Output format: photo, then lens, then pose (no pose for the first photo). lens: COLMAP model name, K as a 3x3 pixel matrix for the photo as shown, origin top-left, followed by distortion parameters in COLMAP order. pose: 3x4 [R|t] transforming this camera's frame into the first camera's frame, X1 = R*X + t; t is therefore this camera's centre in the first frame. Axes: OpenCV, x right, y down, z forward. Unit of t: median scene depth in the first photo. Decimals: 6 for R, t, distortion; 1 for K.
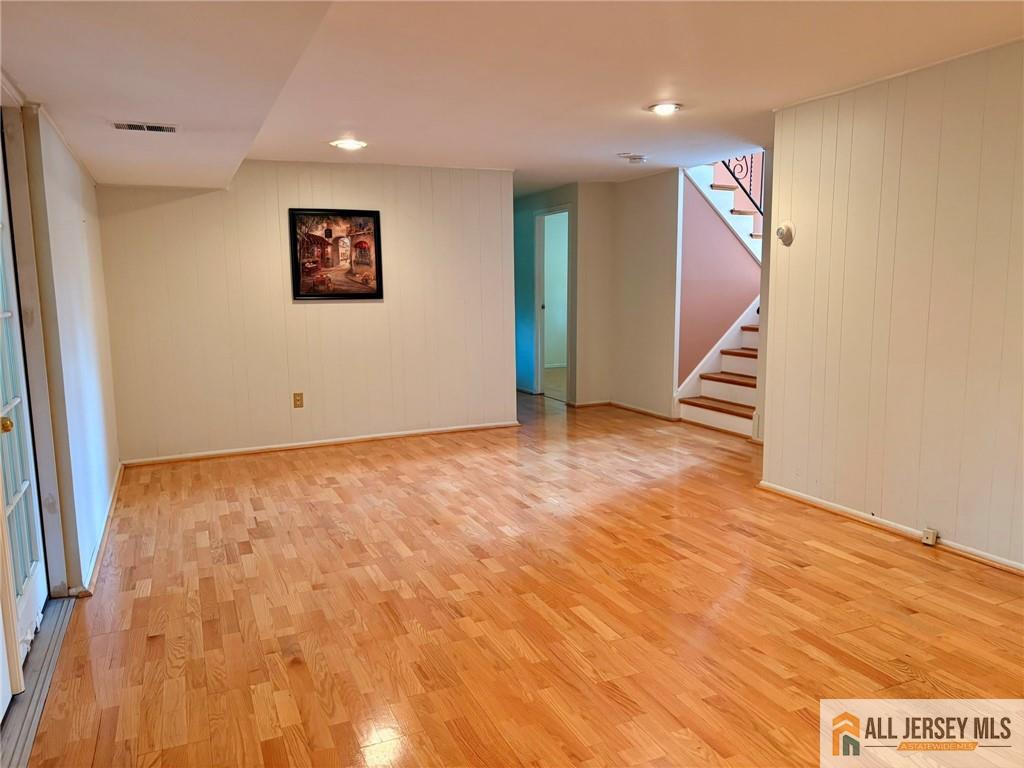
lens RADIAL K [[779.4, 0, 516.0], [0, 779.4, 380.3], [0, 0, 1]] dist [0.034759, -0.010528]
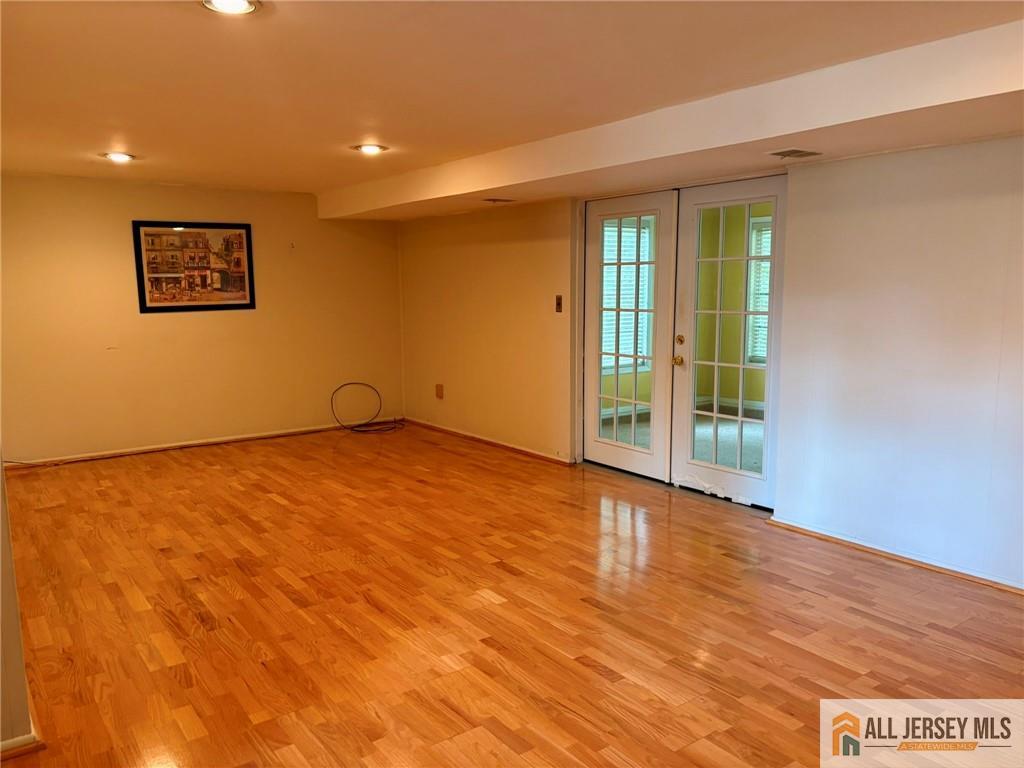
lens RADIAL K [[779.4, 0, 516.0], [0, 779.4, 380.3], [0, 0, 1]] dist [0.034759, -0.010528]
pose [[-0.974815, 0.051838, -0.216906, 0.144130], [-0.003661, 0.968760, 0.247974, -0.259111], [0.222984, 0.242523, -0.944172, 1.836562]]
